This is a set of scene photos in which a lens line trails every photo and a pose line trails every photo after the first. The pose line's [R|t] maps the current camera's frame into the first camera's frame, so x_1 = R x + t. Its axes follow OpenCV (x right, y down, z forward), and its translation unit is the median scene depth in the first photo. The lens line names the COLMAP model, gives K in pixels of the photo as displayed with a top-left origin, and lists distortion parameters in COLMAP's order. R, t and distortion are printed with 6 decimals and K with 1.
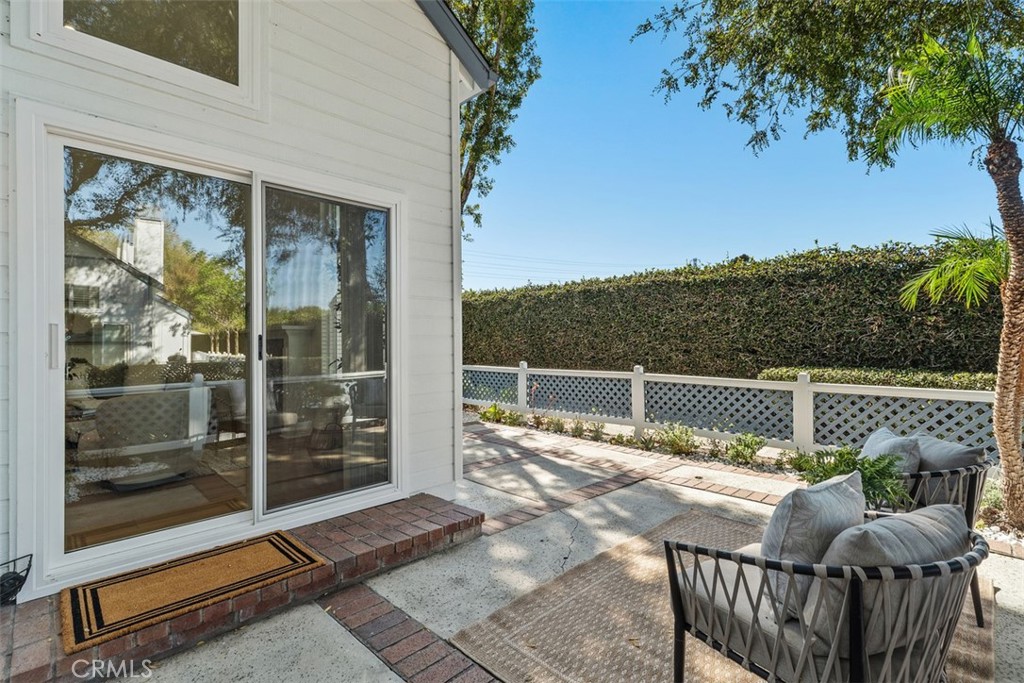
lens RADIAL K [[468.5, 0, 512.0], [0, 468.5, 341.5], [0, 0, 1]] dist [-0.002515, -0.000138]
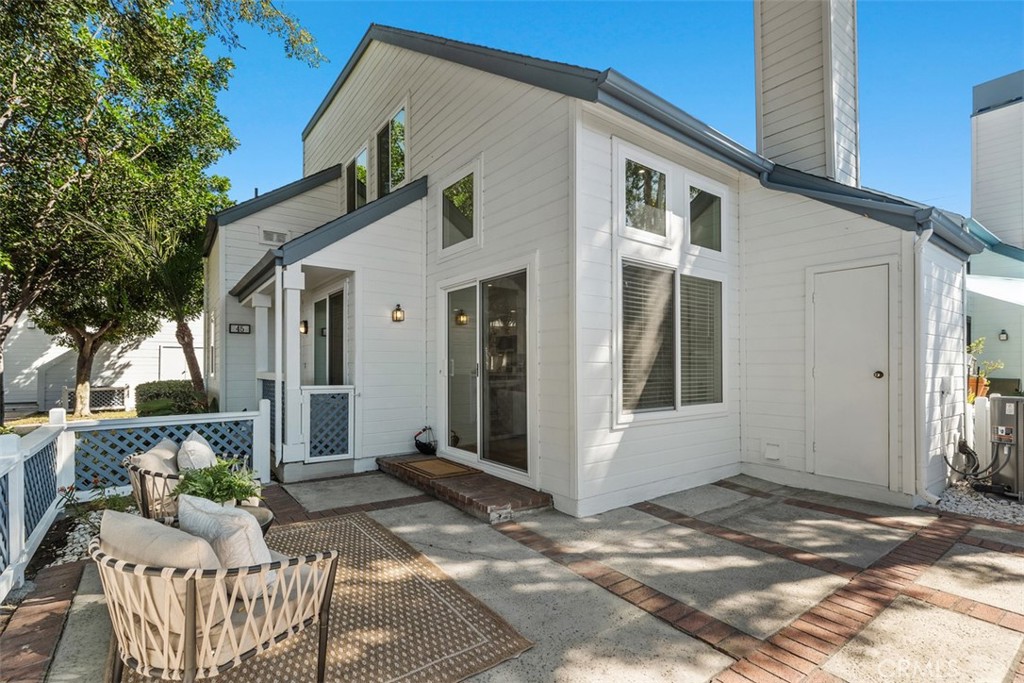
lens RADIAL K [[474.3, 0, 511.5], [0, 474.3, 359.0], [0, 0, 1]] dist [0.012131, -0.000031]
pose [[-0.132131, -0.001355, -0.991231, 0.816806], [0.003010, 0.999994, -0.001768, -0.018776], [0.991228, -0.003217, -0.132126, 0.838281]]
